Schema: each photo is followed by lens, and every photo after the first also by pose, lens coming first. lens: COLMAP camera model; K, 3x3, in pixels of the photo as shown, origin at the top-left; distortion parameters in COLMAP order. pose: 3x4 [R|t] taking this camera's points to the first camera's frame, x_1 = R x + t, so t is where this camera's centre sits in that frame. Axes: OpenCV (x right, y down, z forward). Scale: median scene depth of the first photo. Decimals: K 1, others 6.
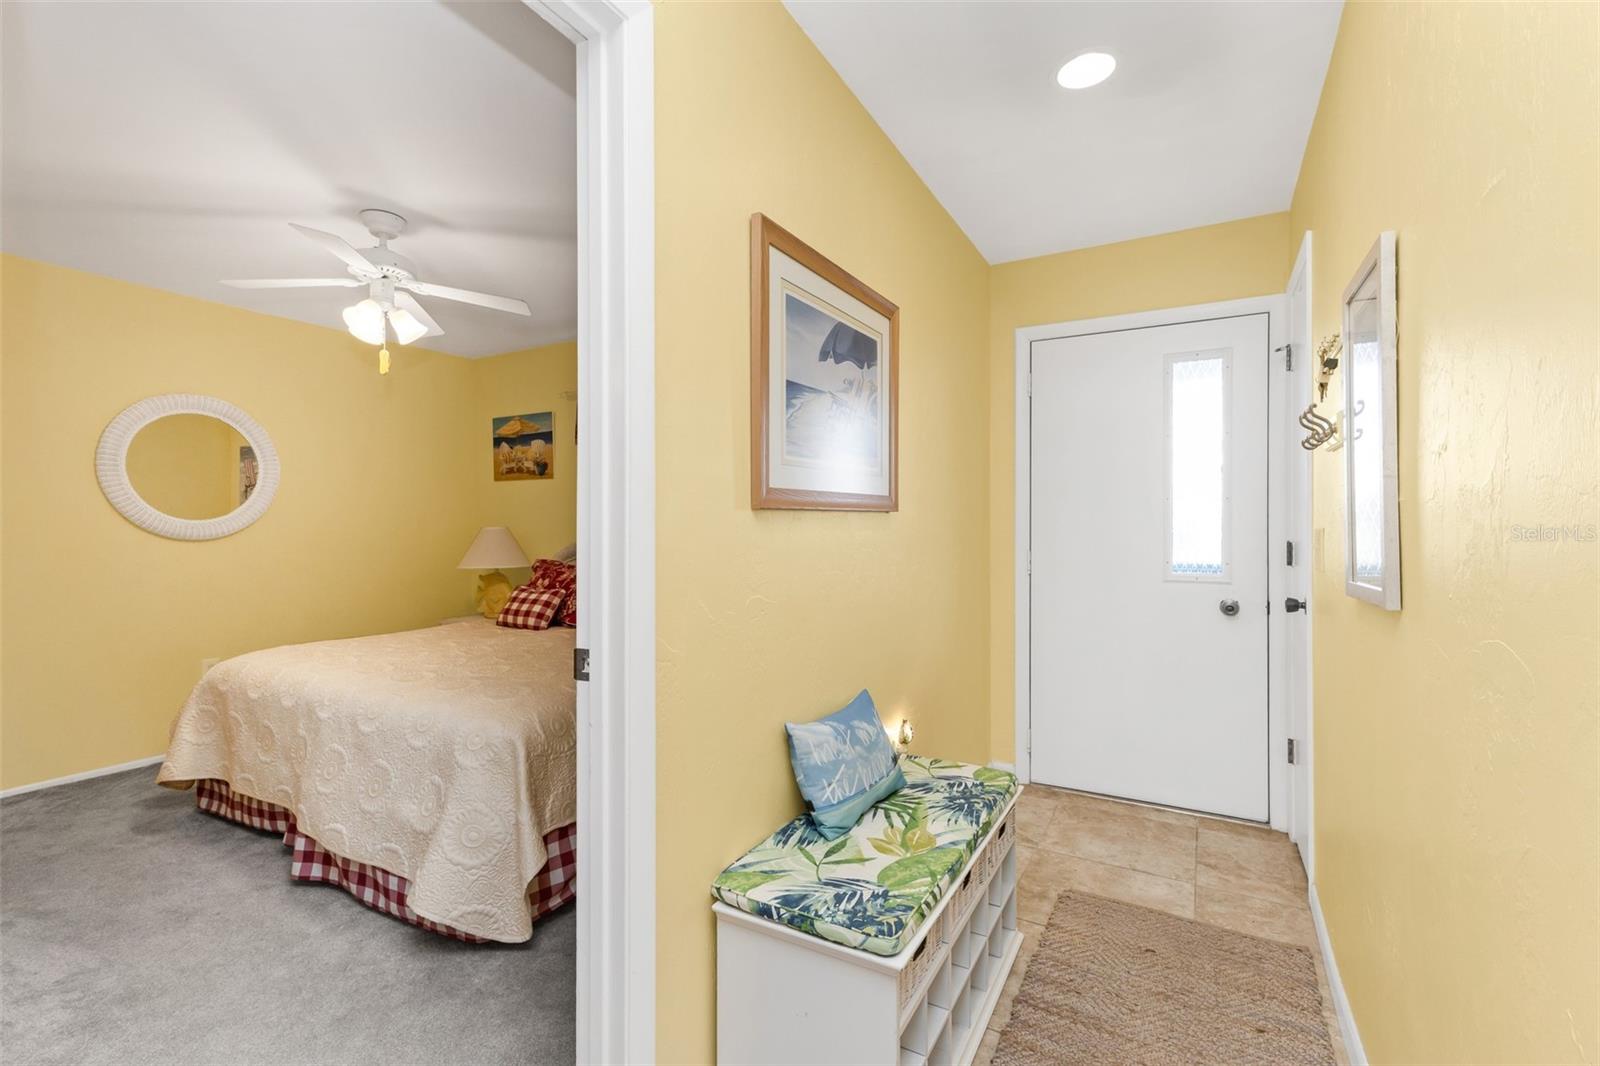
lens RADIAL K [[702.8, 0, 805.4], [0, 702.8, 529.9], [0, 0, 1]] dist [0.001140, 0.000195]
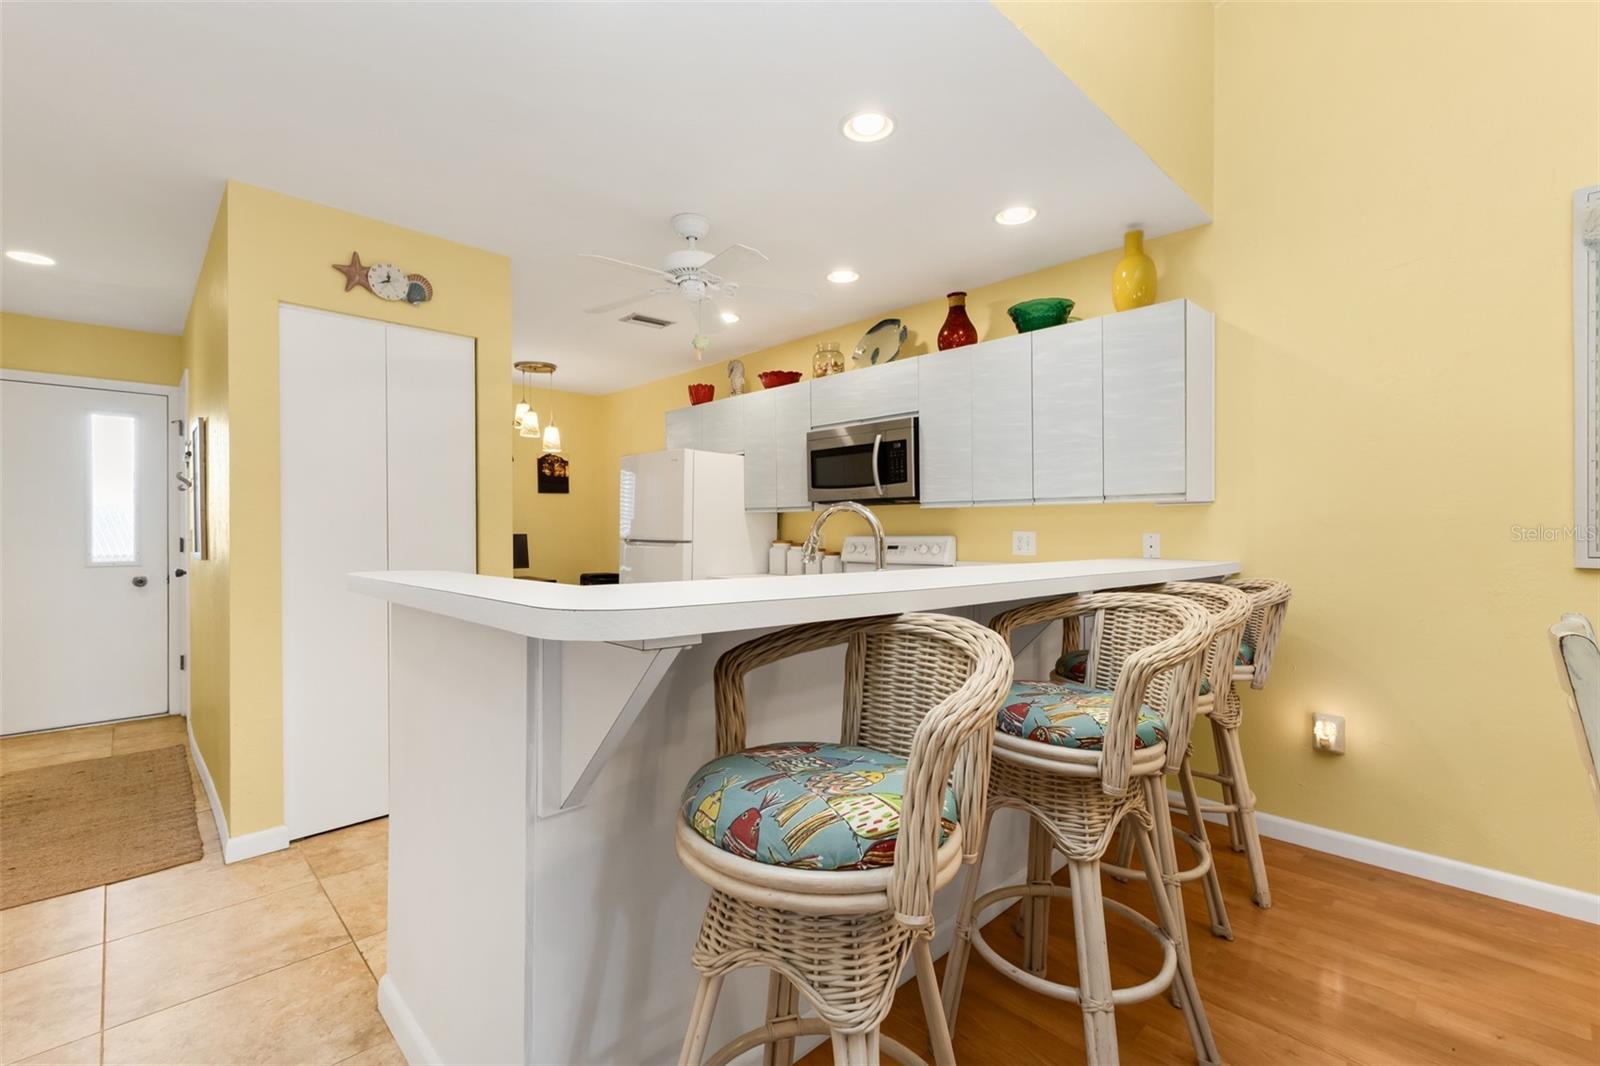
lens RADIAL K [[702.8, 0, 805.4], [0, 702.8, 529.9], [0, 0, 1]] dist [0.001140, 0.000195]
pose [[0.283409, 0.000935, 0.958999, -0.495349], [0.003099, 0.999993, -0.001890, 0.005822], [-0.958994, 0.003508, 0.283405, -0.896871]]
